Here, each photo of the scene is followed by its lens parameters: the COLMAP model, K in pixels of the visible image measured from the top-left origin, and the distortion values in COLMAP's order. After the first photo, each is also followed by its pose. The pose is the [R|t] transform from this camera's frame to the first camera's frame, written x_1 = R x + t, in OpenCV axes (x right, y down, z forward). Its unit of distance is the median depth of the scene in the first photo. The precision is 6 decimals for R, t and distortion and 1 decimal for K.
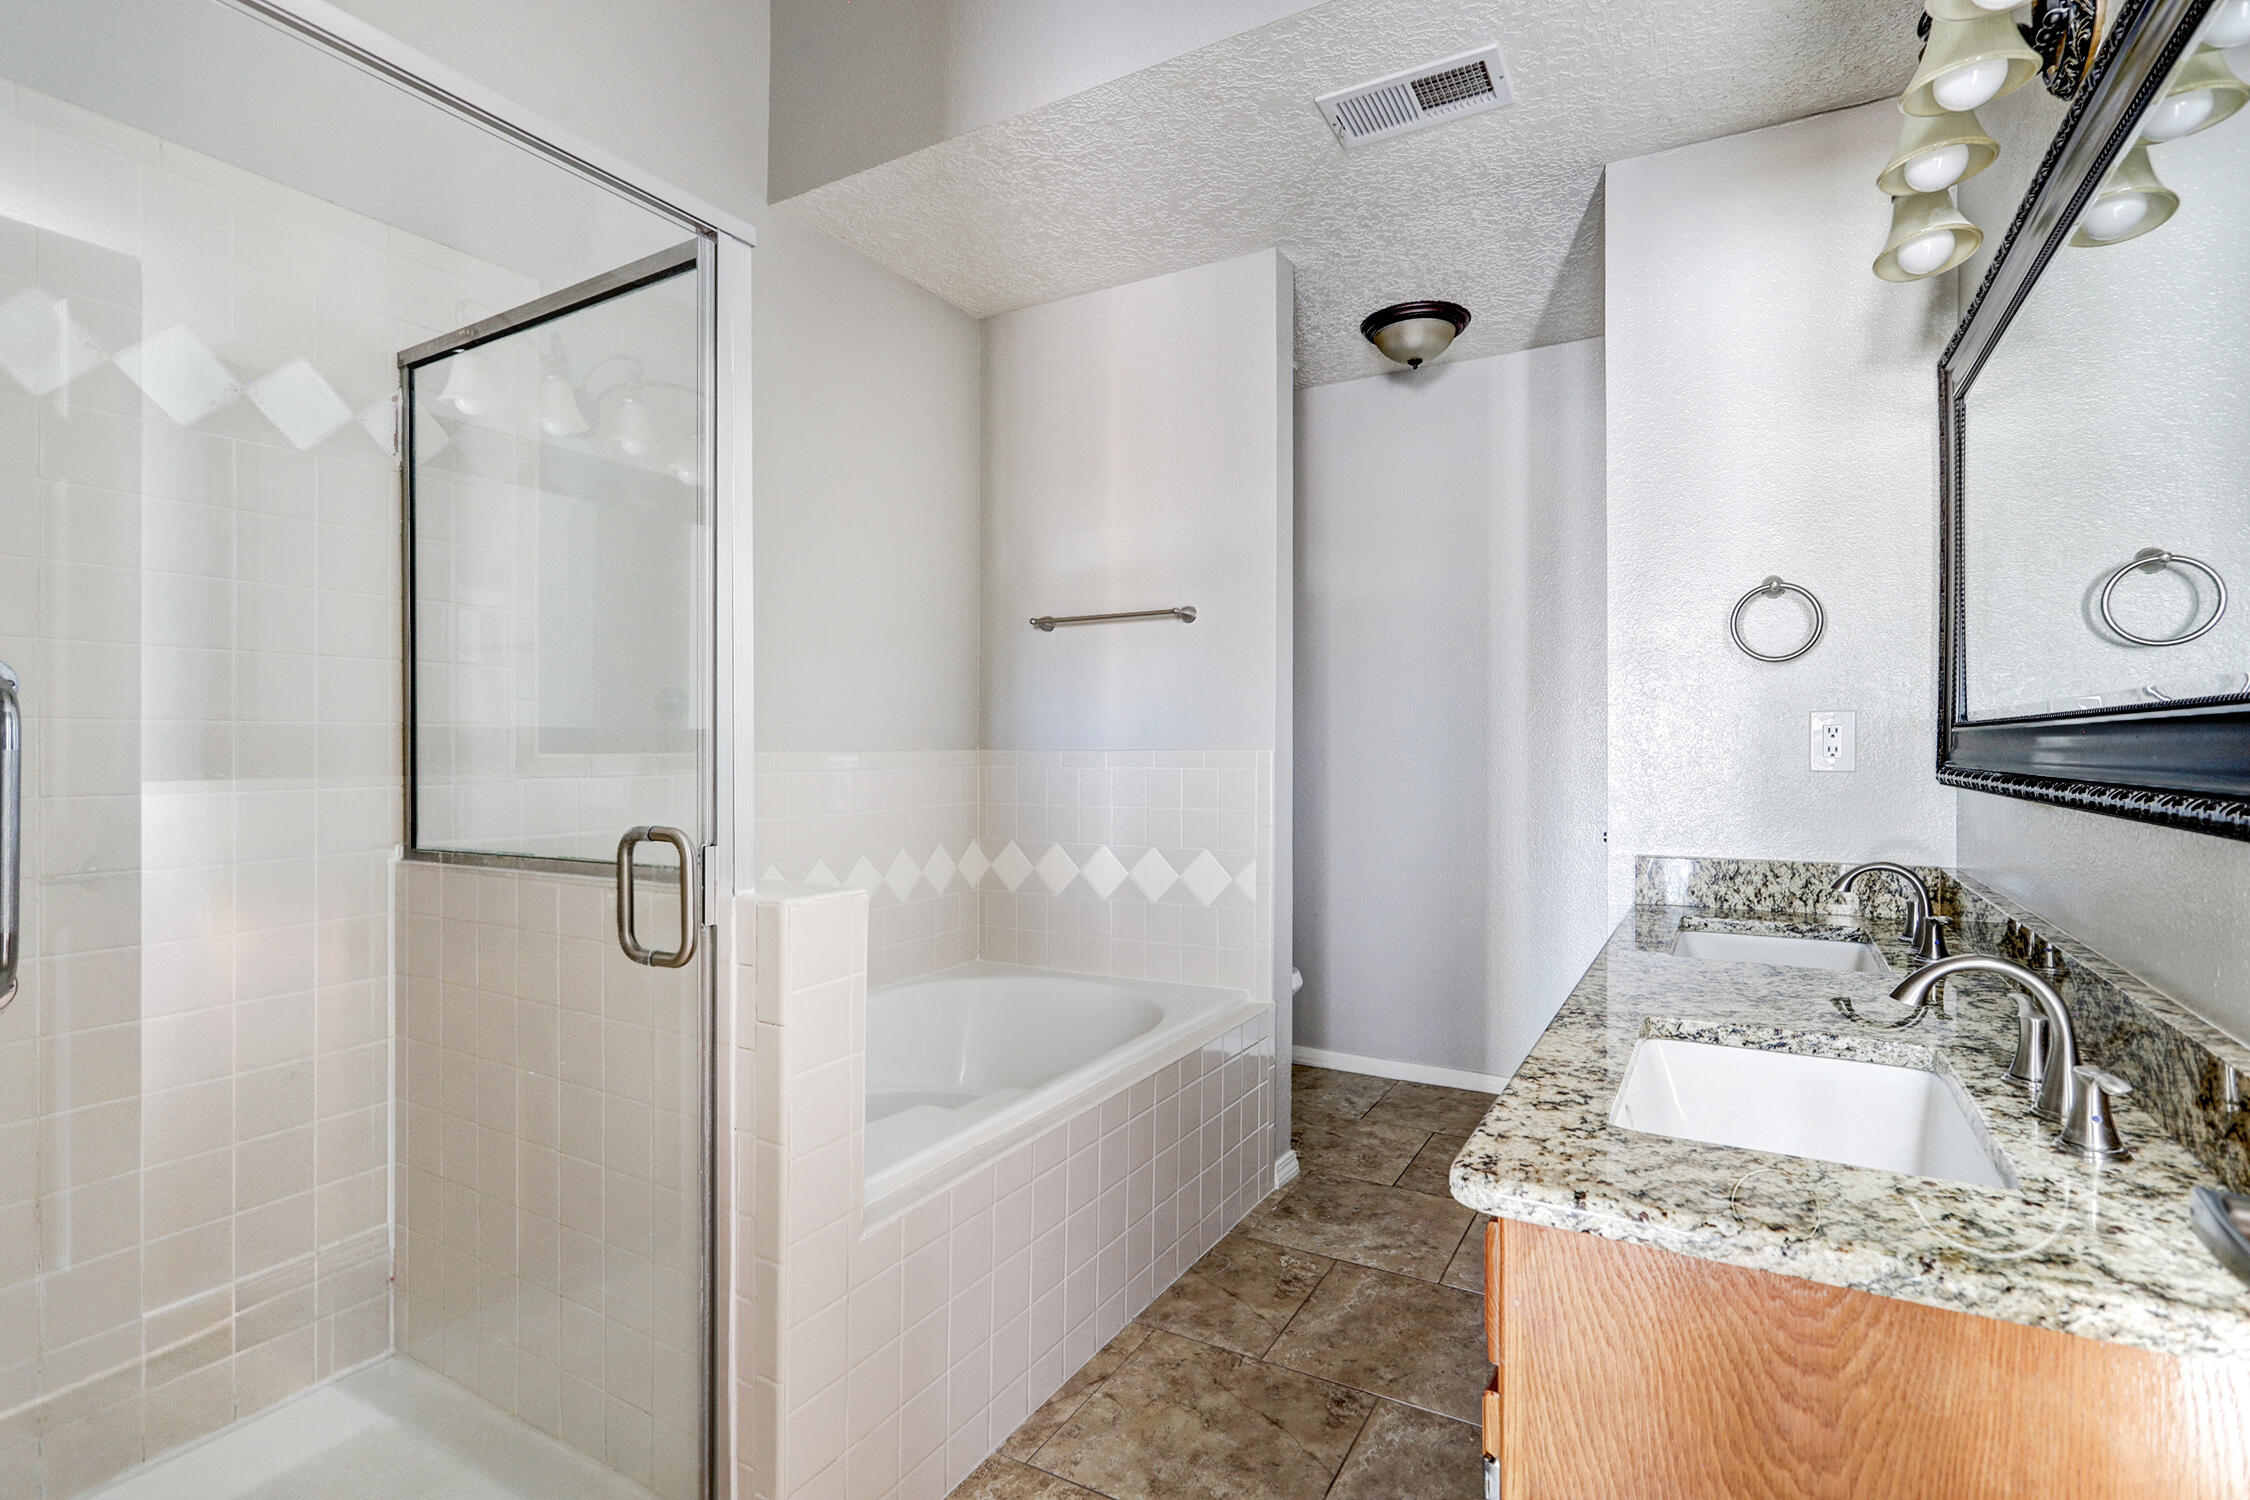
lens RADIAL K [[1074.1, 0, 1125.3], [0, 1074.1, 749.9], [0, 0, 1]] dist [0.002556, 0.001001]
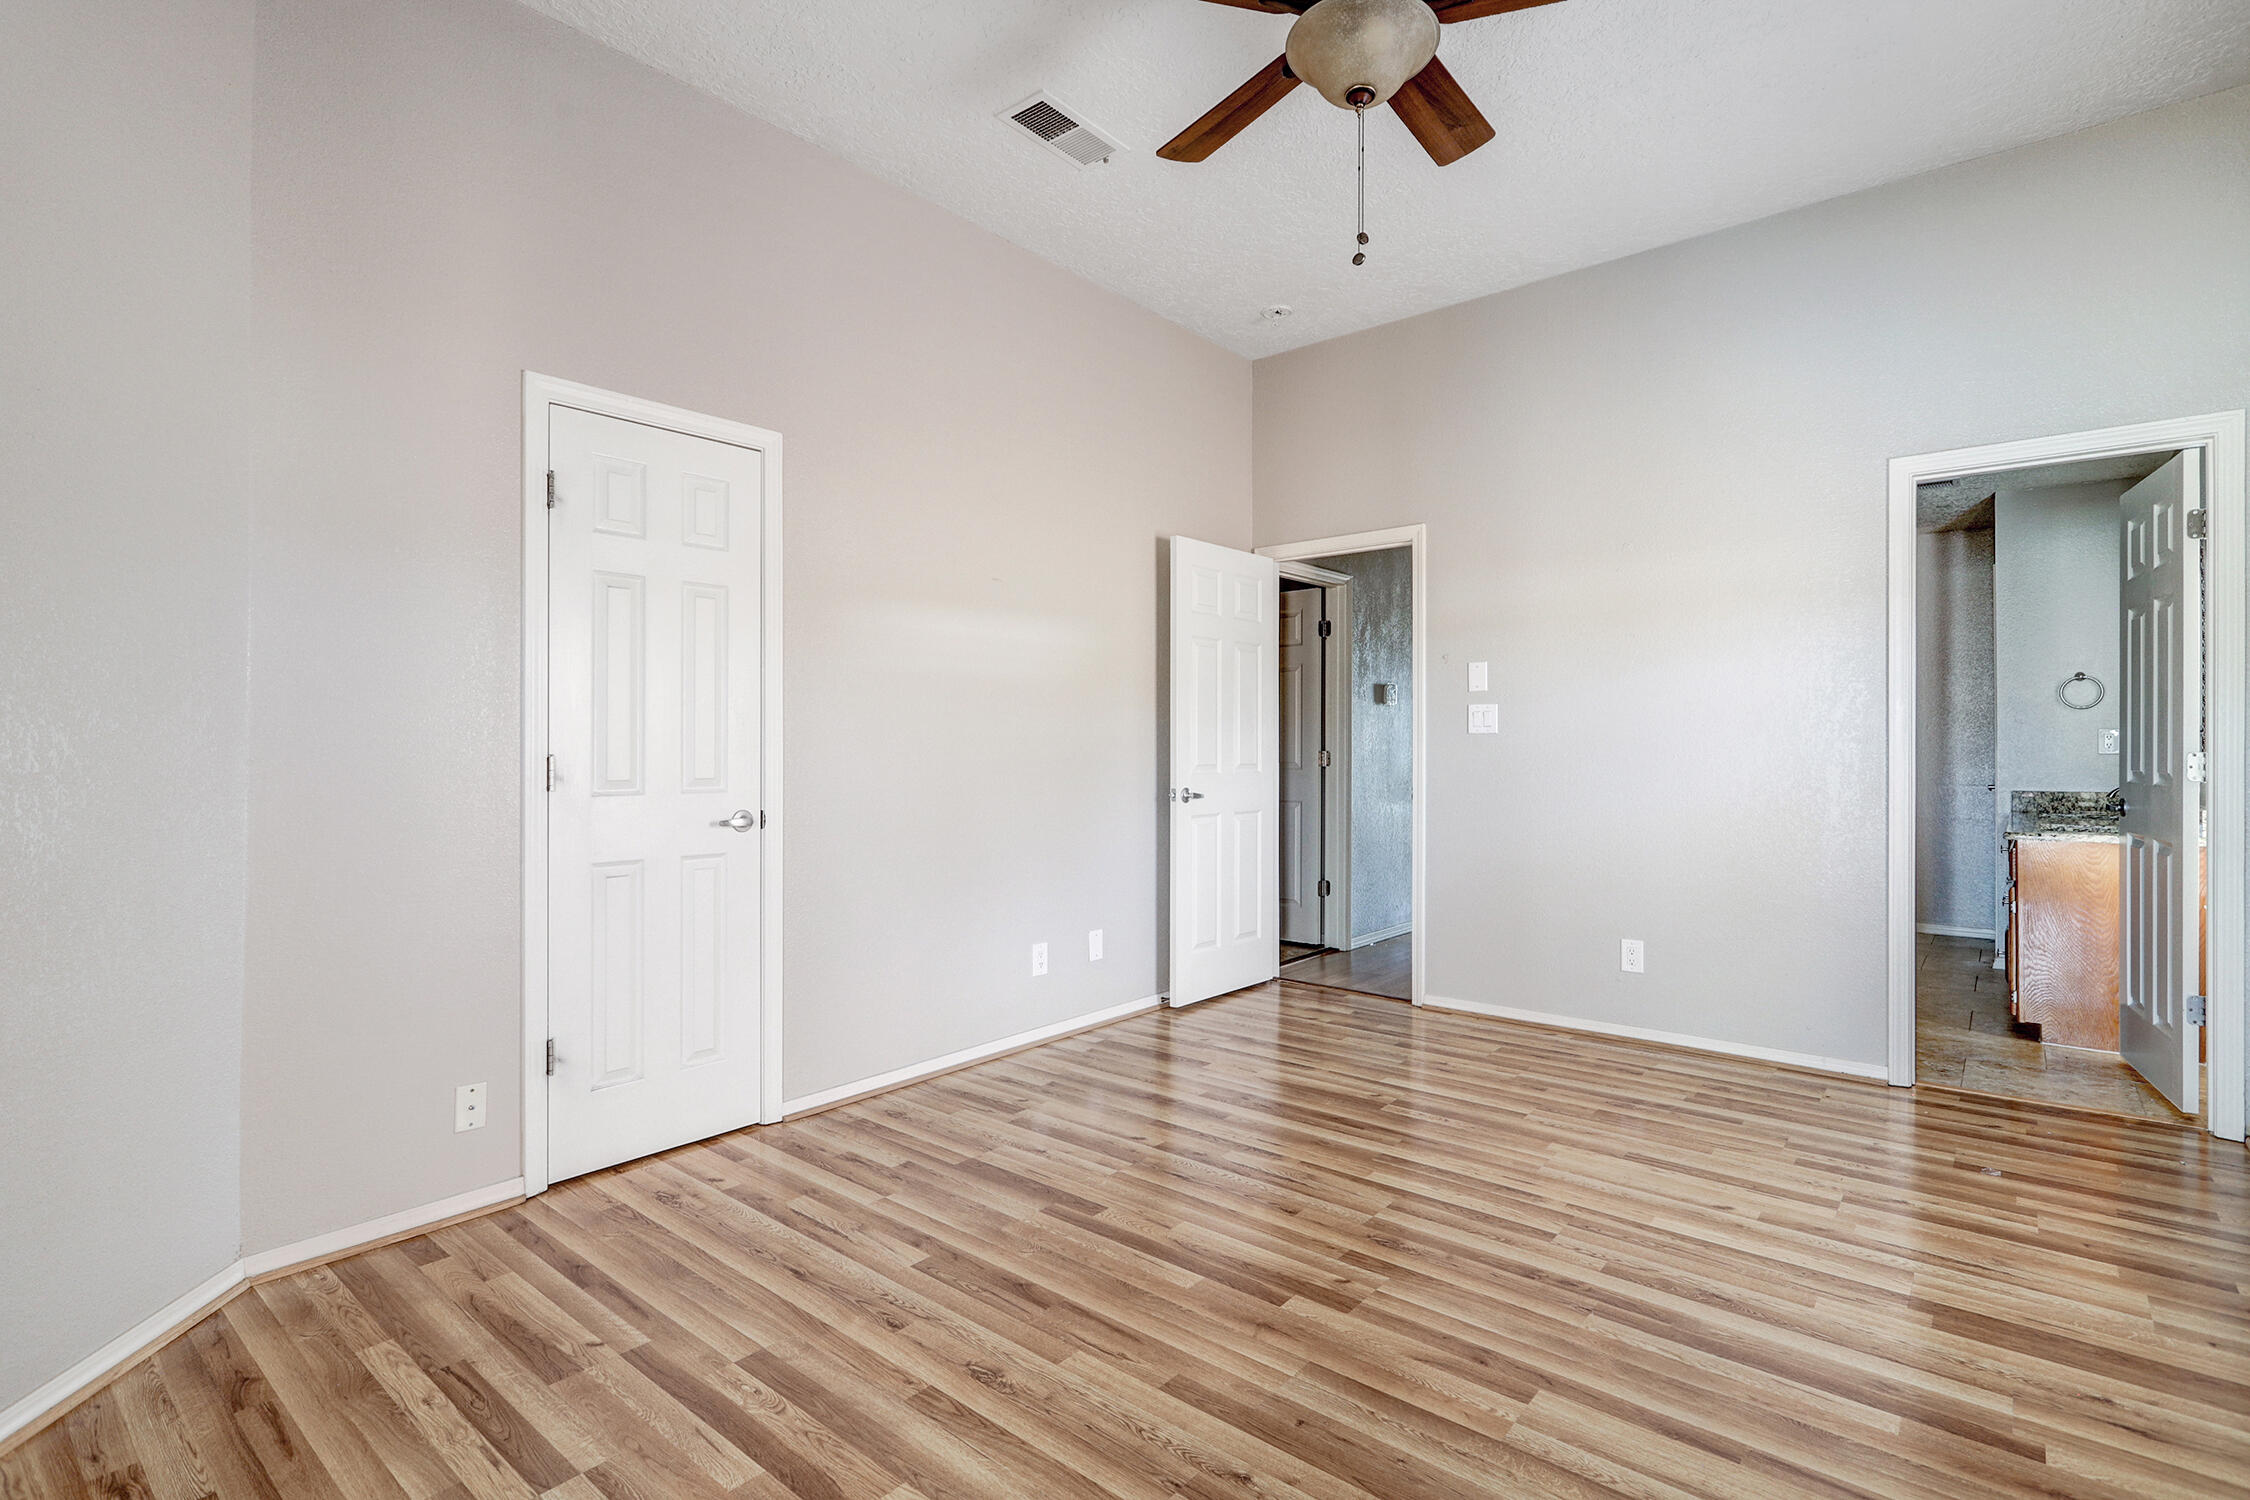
lens RADIAL K [[1074.1, 0, 1125.5], [0, 1074.1, 746.4], [0, 0, 1]] dist [0.002556, 0.001001]
pose [[0.985130, 0.002521, -0.171795, -1.044322], [-0.002835, 0.999995, -0.001581, 0.012226], [0.171790, 0.002045, 0.985131, -1.670582]]
